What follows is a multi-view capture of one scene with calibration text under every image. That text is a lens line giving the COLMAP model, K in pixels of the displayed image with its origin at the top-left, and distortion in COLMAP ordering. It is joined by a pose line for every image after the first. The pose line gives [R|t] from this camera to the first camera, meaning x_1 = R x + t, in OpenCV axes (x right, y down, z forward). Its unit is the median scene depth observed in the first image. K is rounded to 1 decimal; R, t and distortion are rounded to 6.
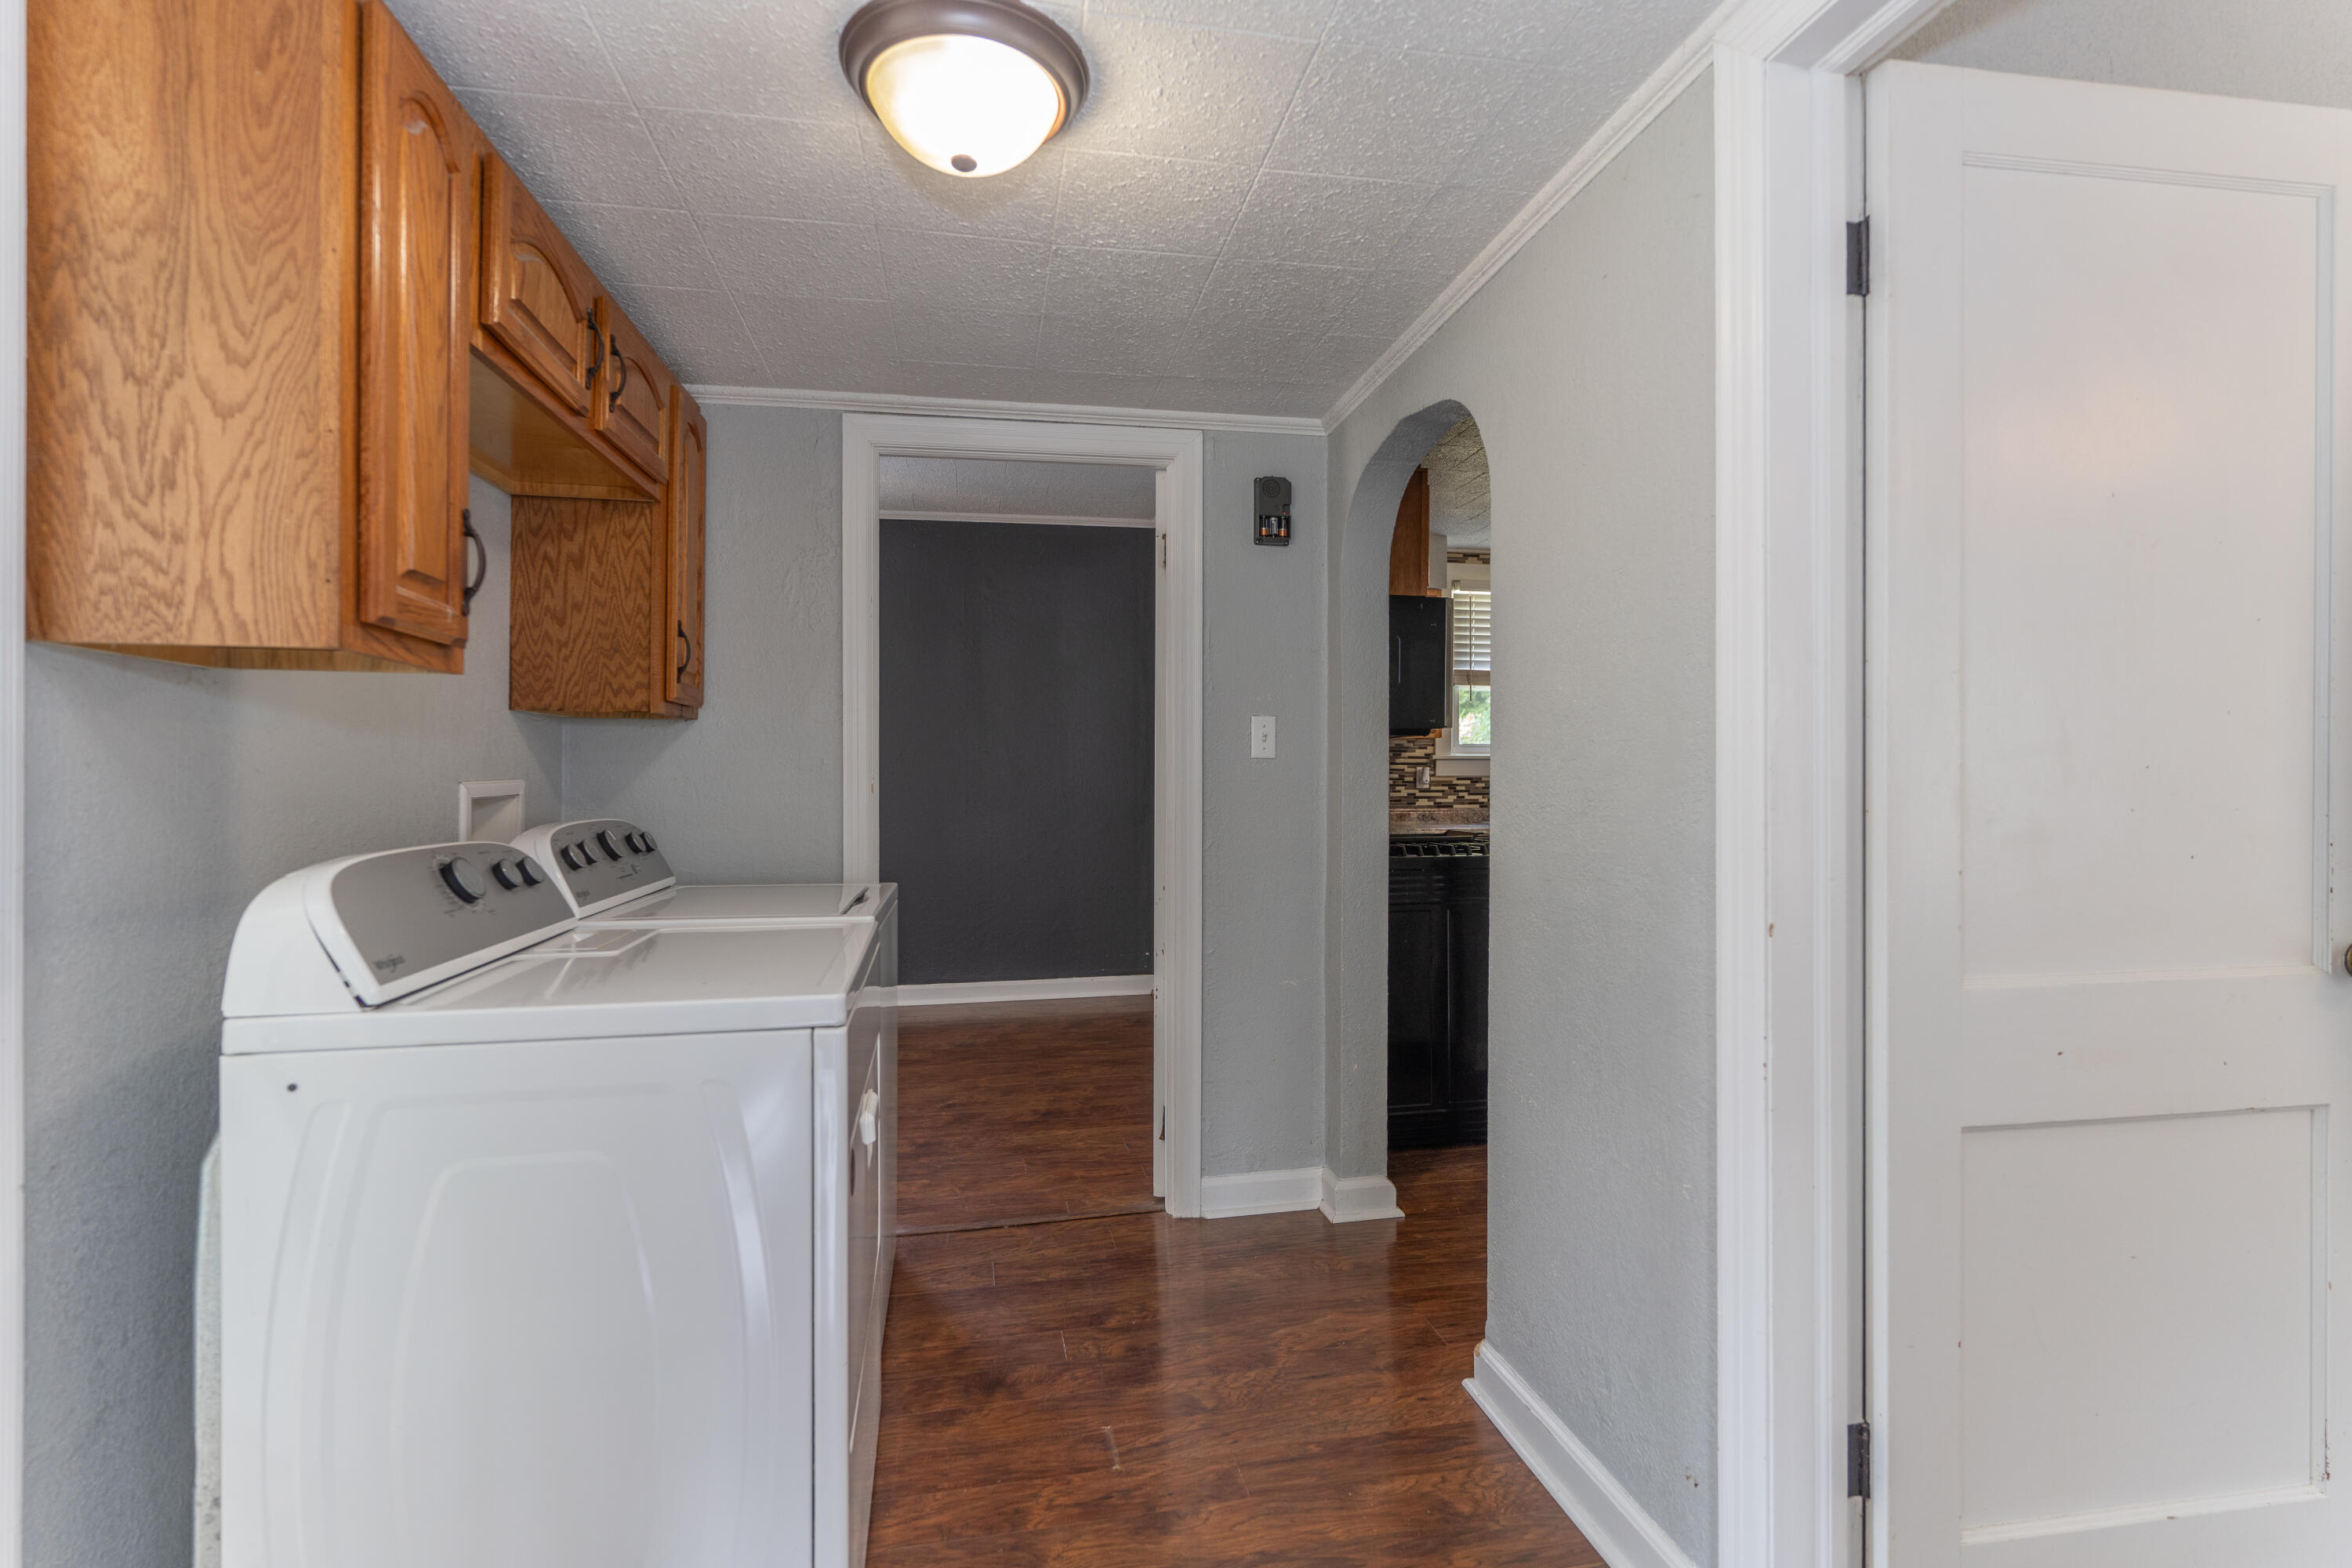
lens RADIAL K [[1123.0, 0, 1179.5], [0, 1123.0, 774.2], [0, 0, 1]] dist [0.003171, 0.000462]
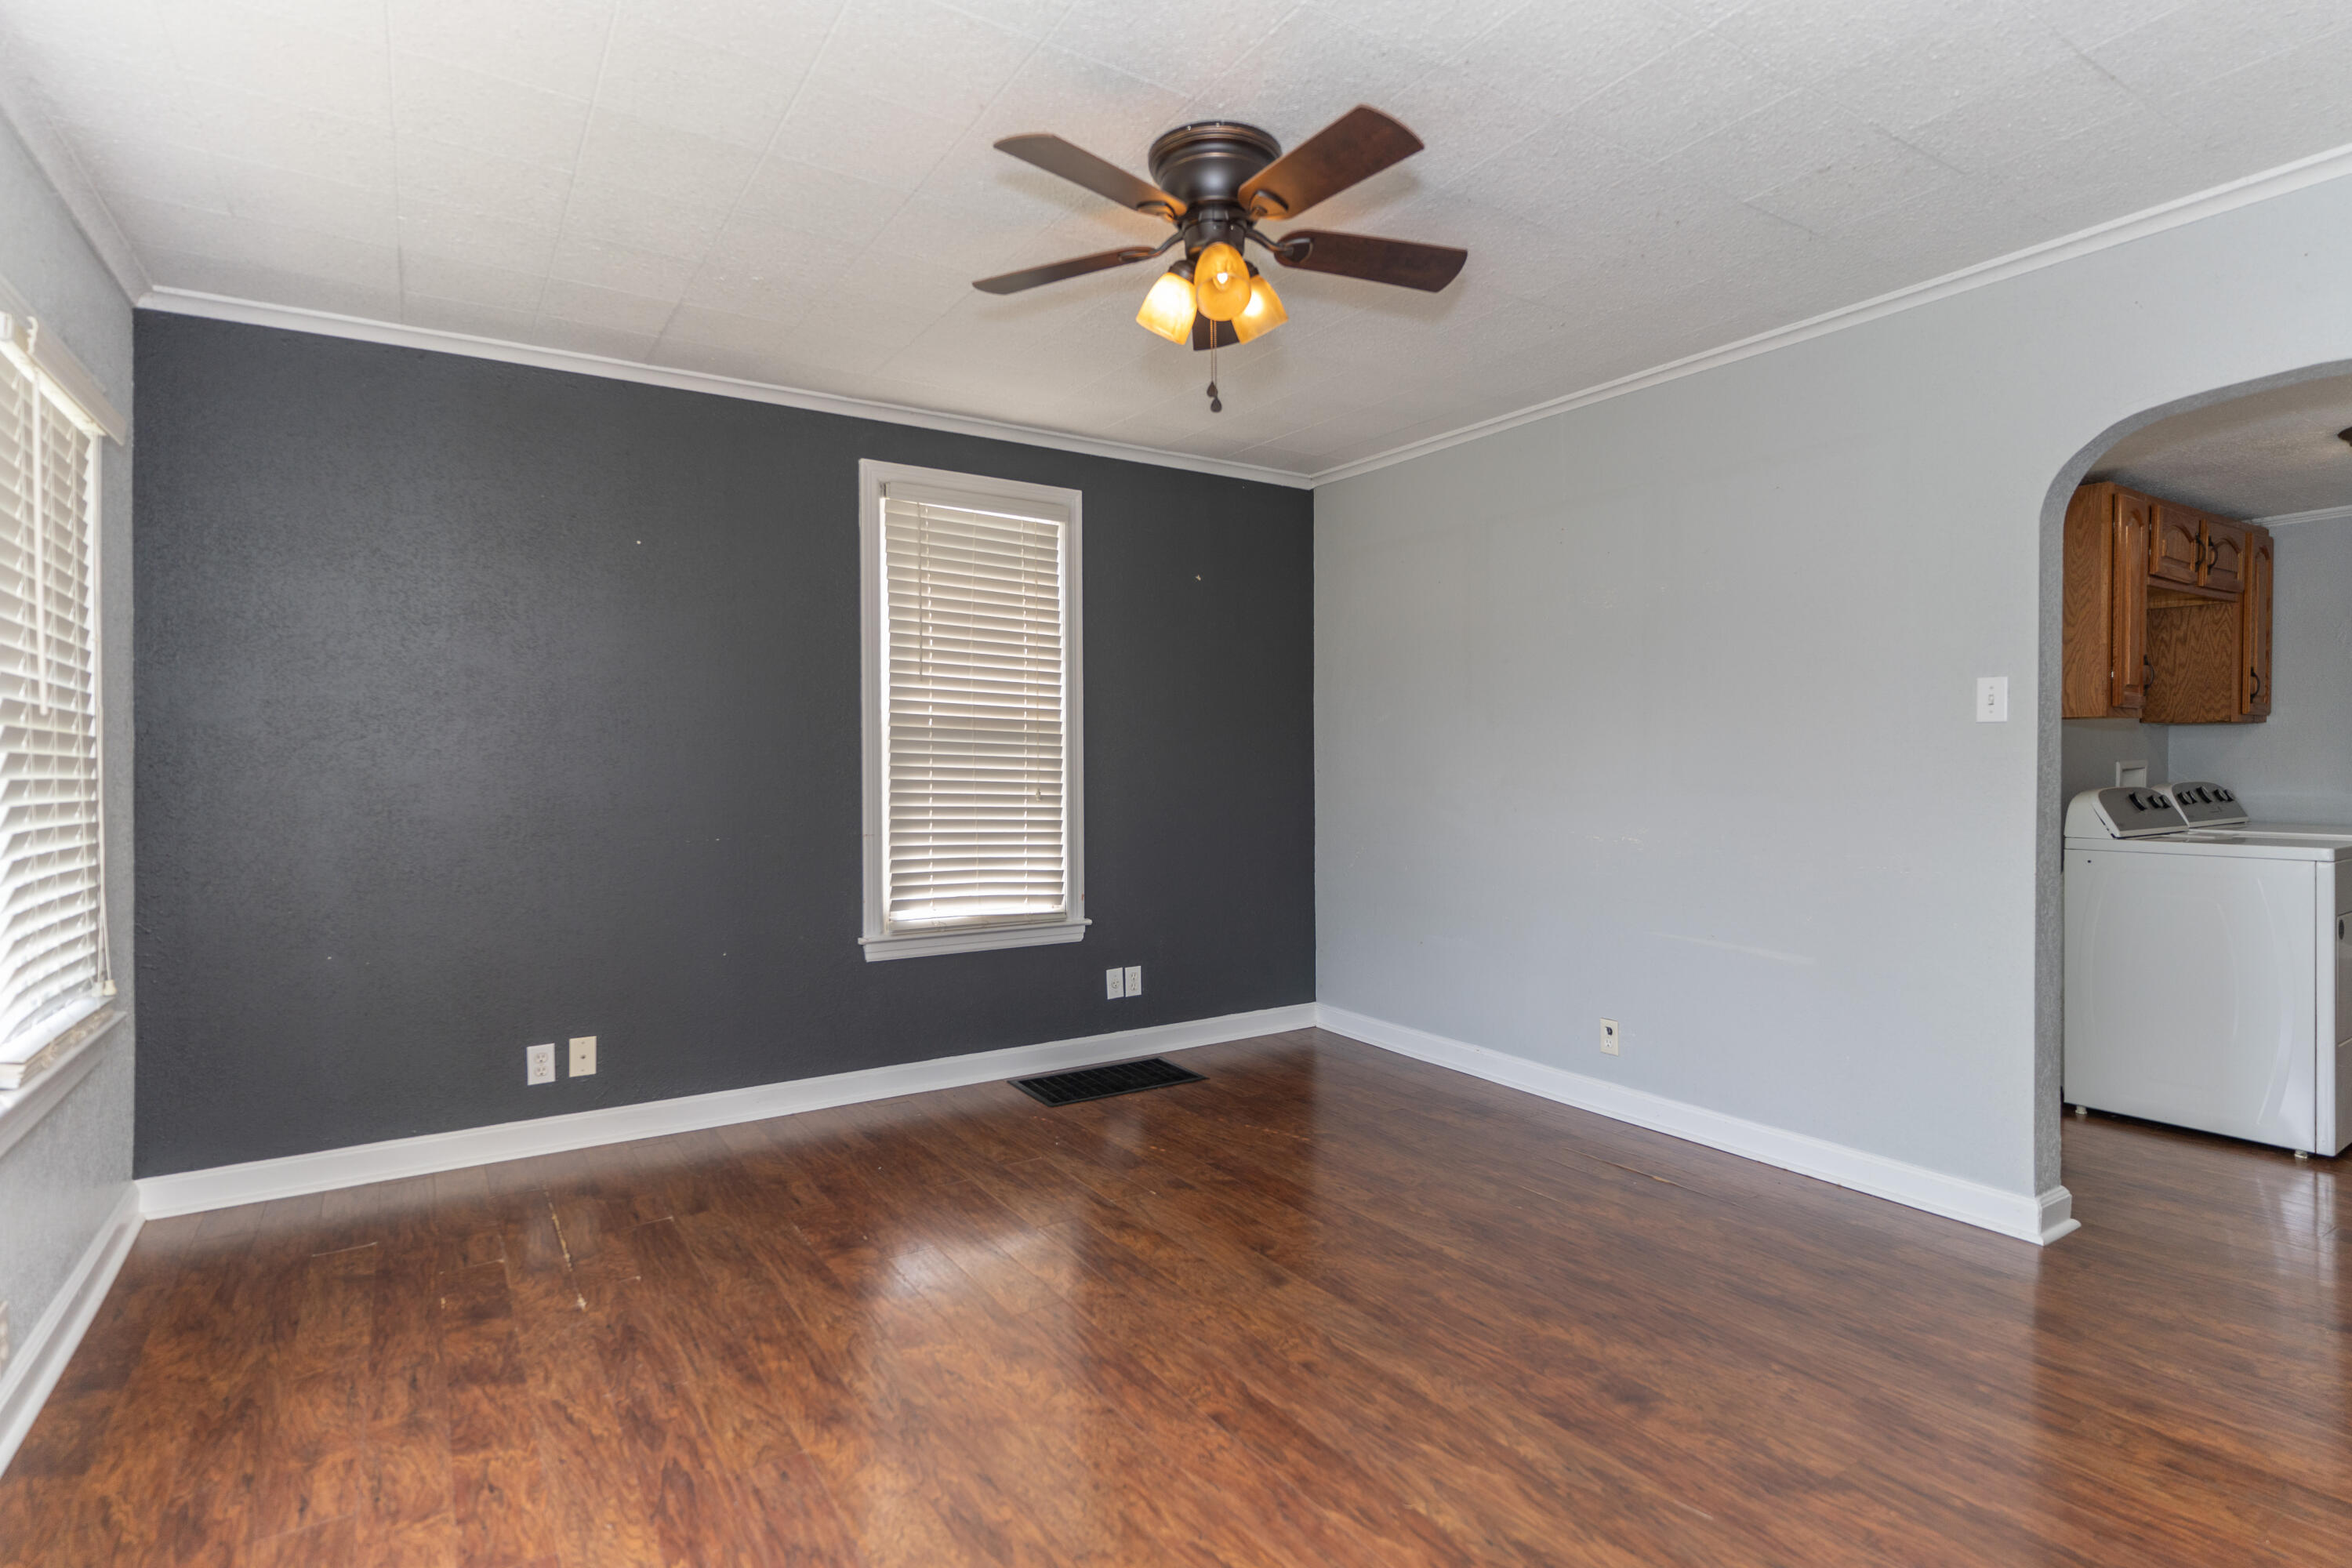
lens RADIAL K [[1180.3, 0, 1180.2], [0, 1180.3, 768.8], [0, 0, 1]] dist [0.003633, 0.000487]
pose [[0.396740, 0.005239, -0.917916, 0.586544], [0.005255, 0.999954, 0.007978, -0.004616], [0.917916, -0.007989, 0.396695, -1.263378]]
